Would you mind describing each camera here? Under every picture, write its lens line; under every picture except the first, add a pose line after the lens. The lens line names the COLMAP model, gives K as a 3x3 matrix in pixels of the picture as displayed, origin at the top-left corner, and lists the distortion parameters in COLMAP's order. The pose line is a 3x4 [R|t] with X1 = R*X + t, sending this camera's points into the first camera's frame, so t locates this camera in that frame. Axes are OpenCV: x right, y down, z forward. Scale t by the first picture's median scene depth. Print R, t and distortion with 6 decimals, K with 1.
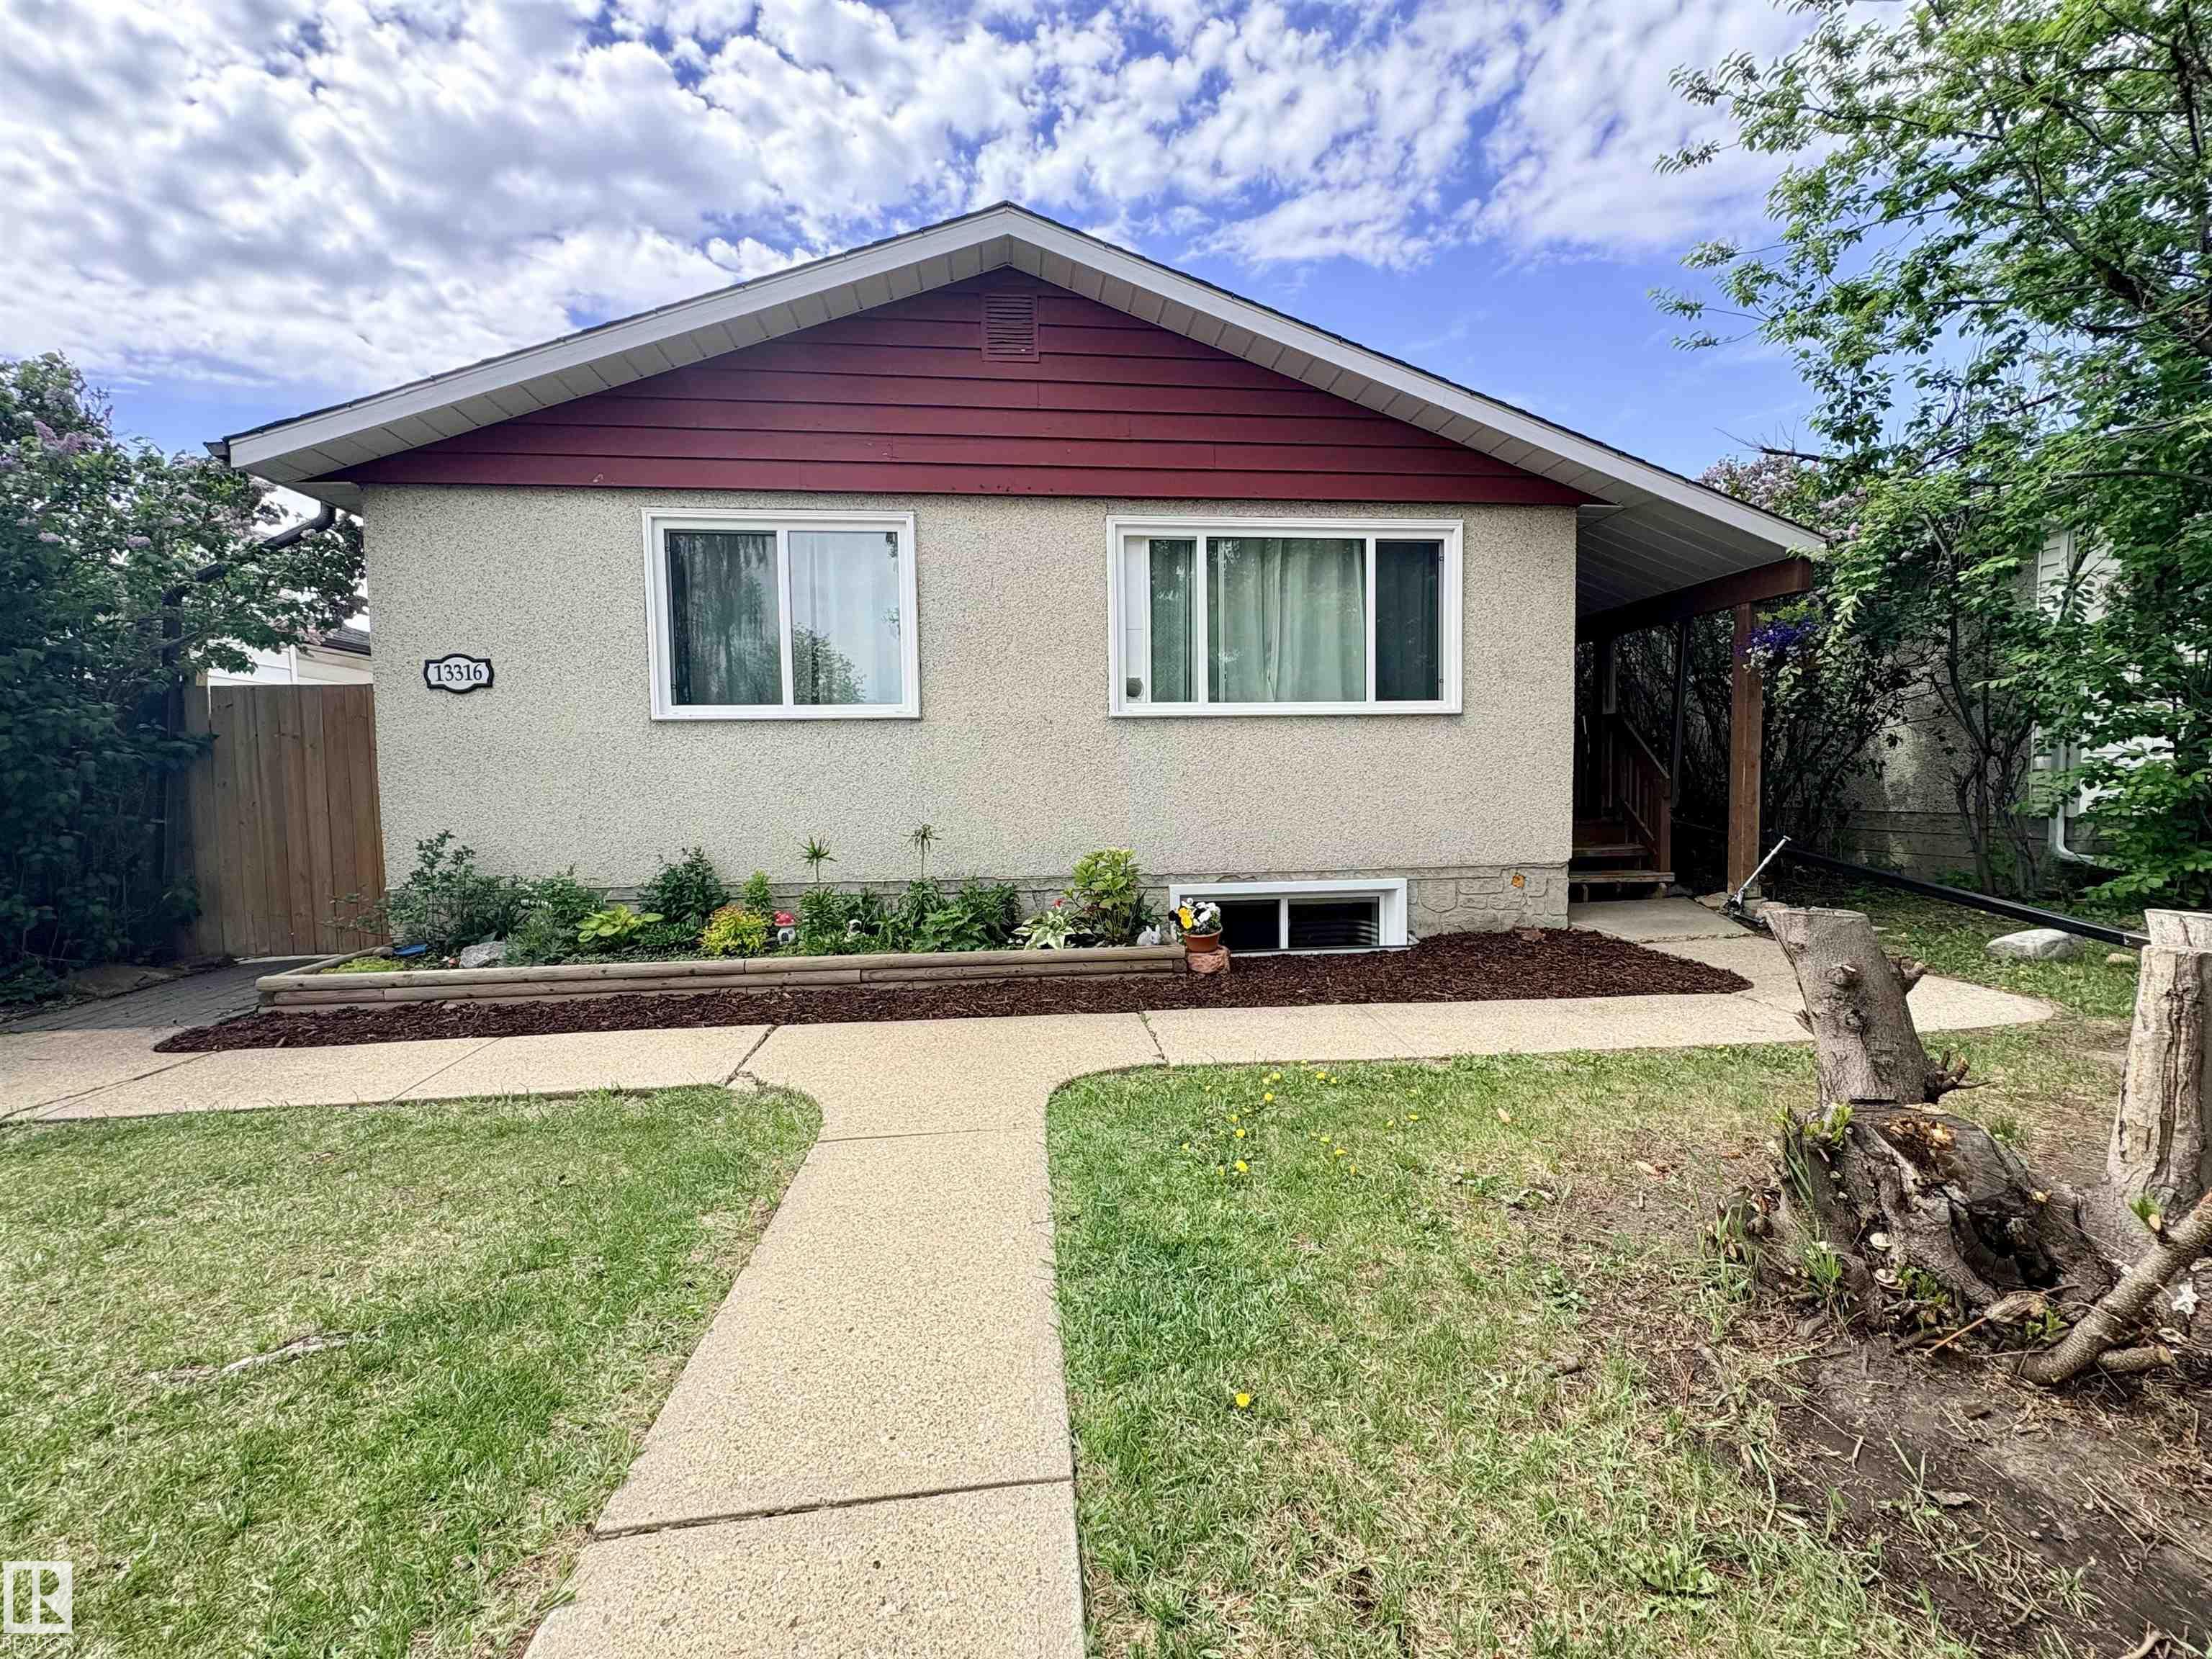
lens RADIAL K [[884.9, 0, 1100.9], [0, 884.9, 825.6], [0, 0, 1]] dist [0.001787, 0.000684]
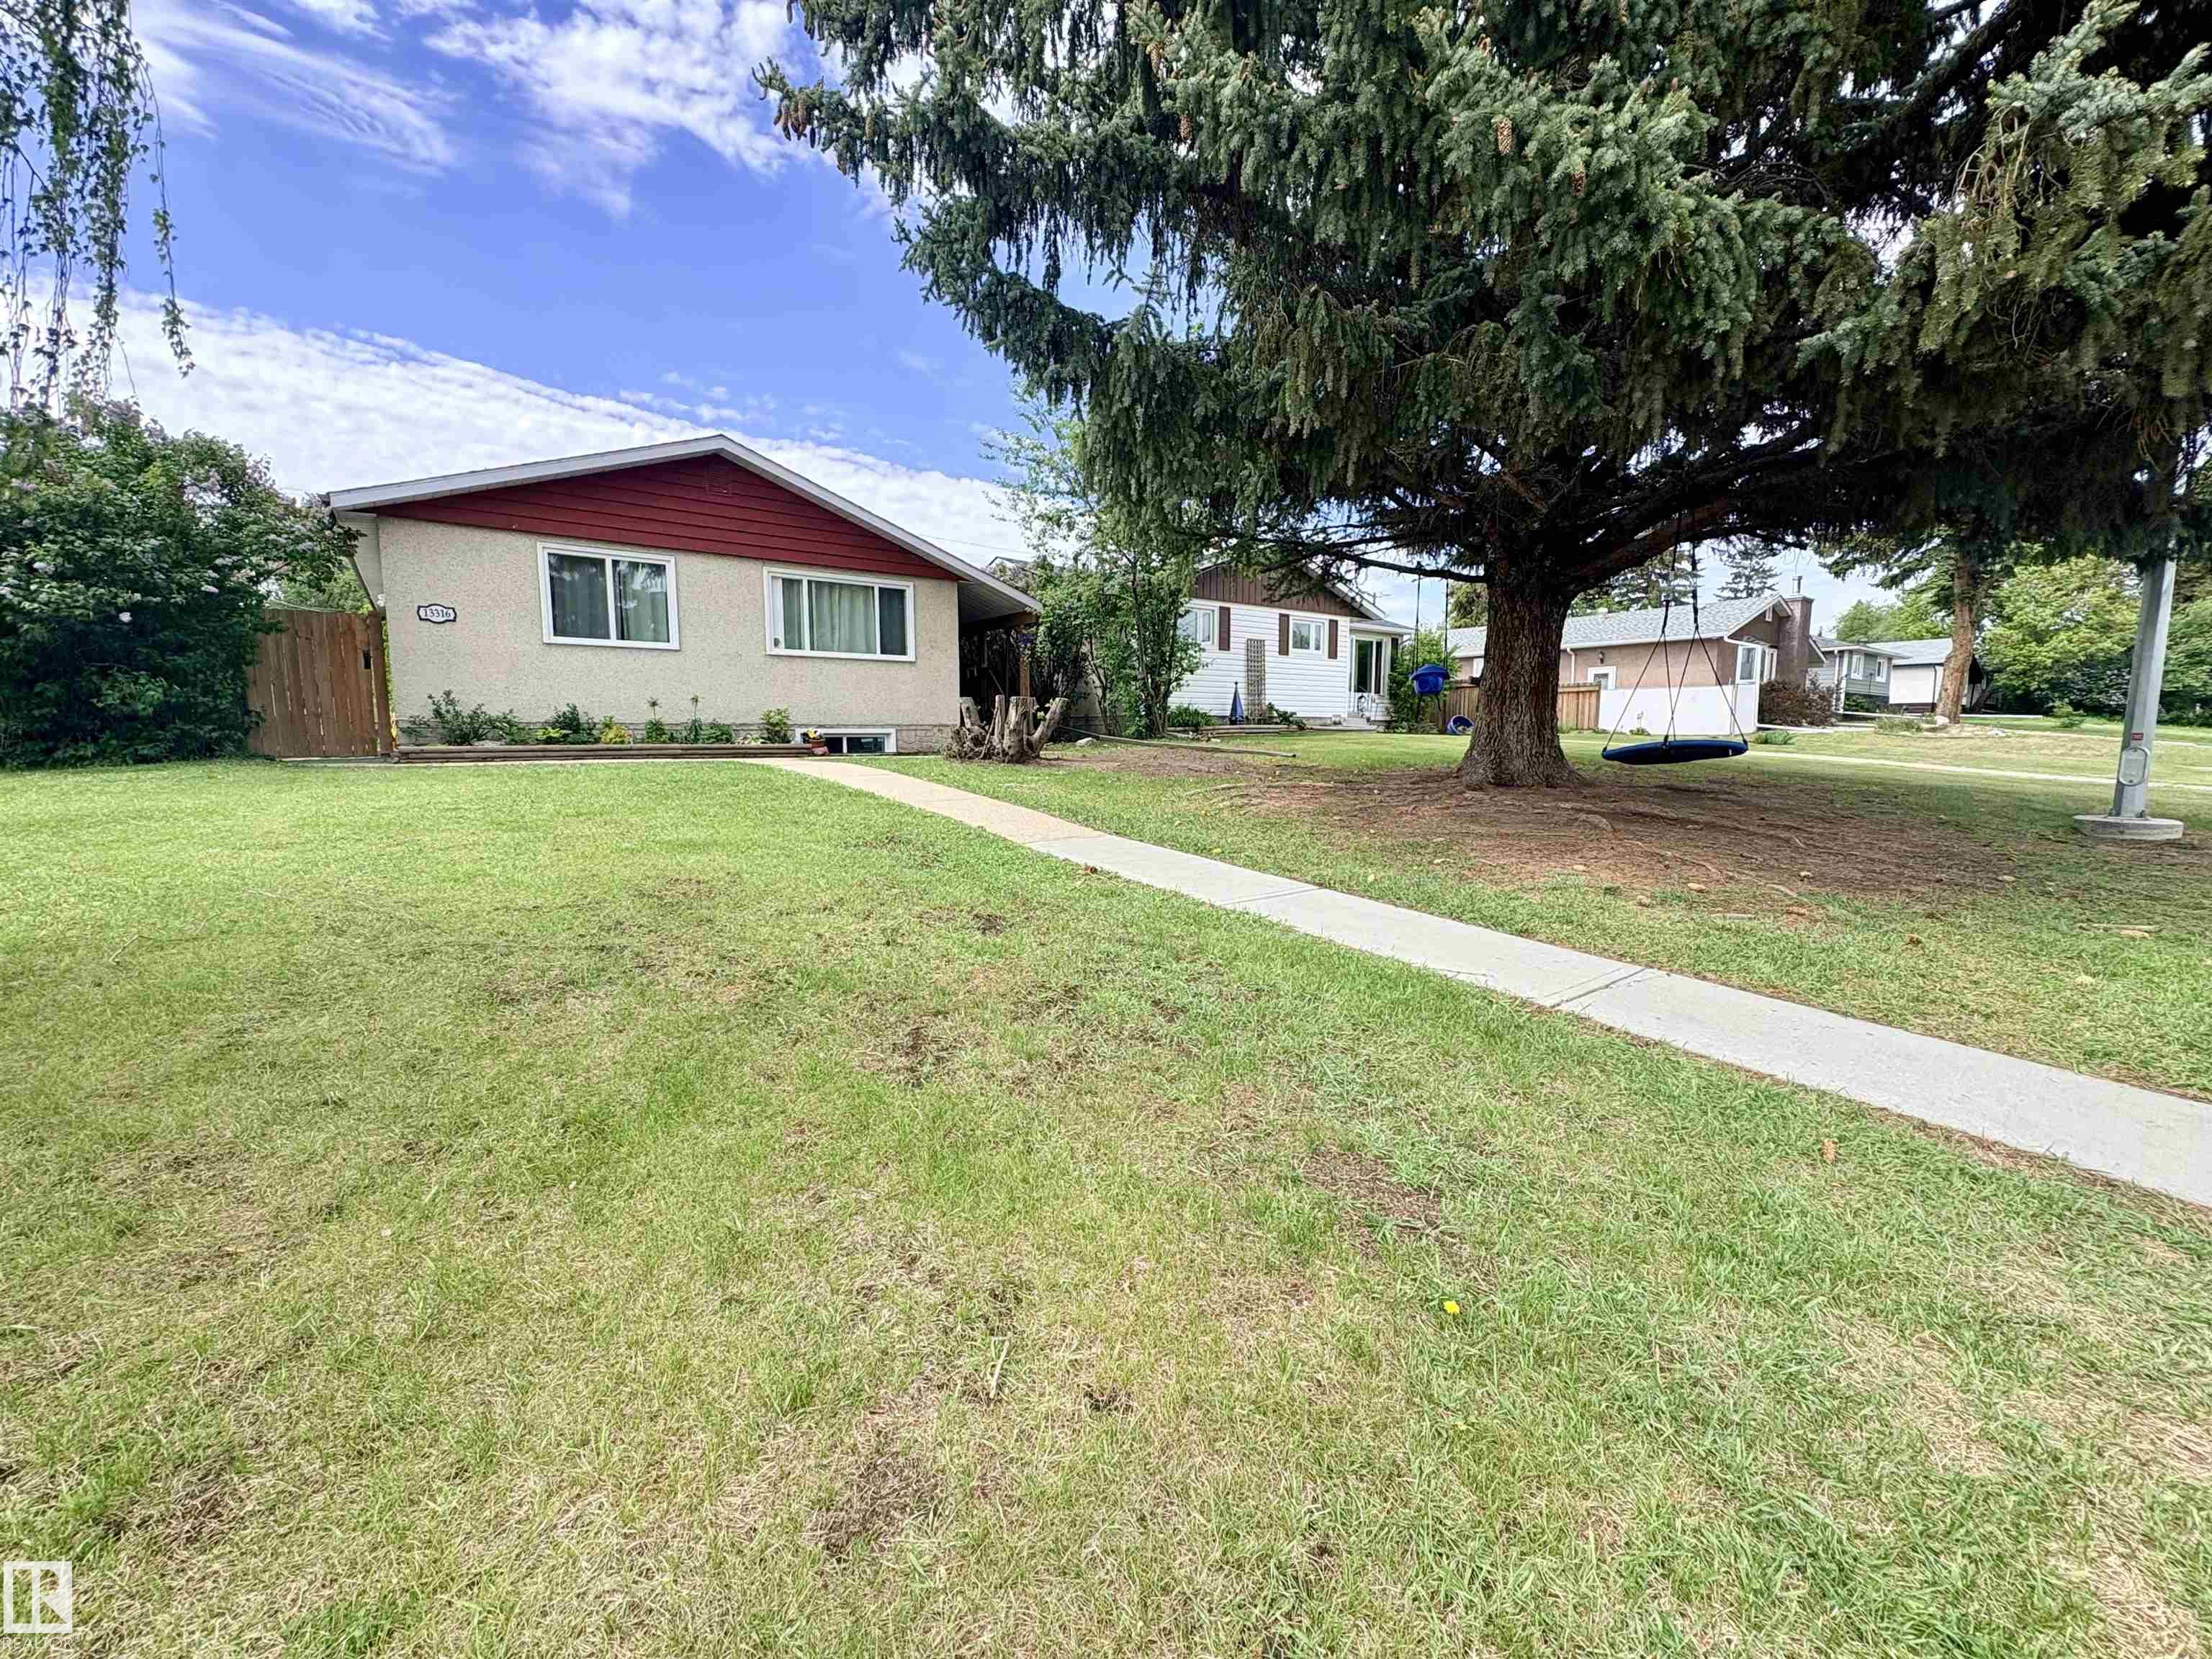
lens RADIAL K [[879.3, 0, 1106.0], [0, 879.3, 829.5], [0, 0, 1]] dist [0.000296, 0.000085]
pose [[0.849638, -0.044473, 0.525488, -0.470159], [0.017519, 0.998268, 0.056159, 0.222331], [-0.527075, -0.038508, 0.848946, -1.447040]]
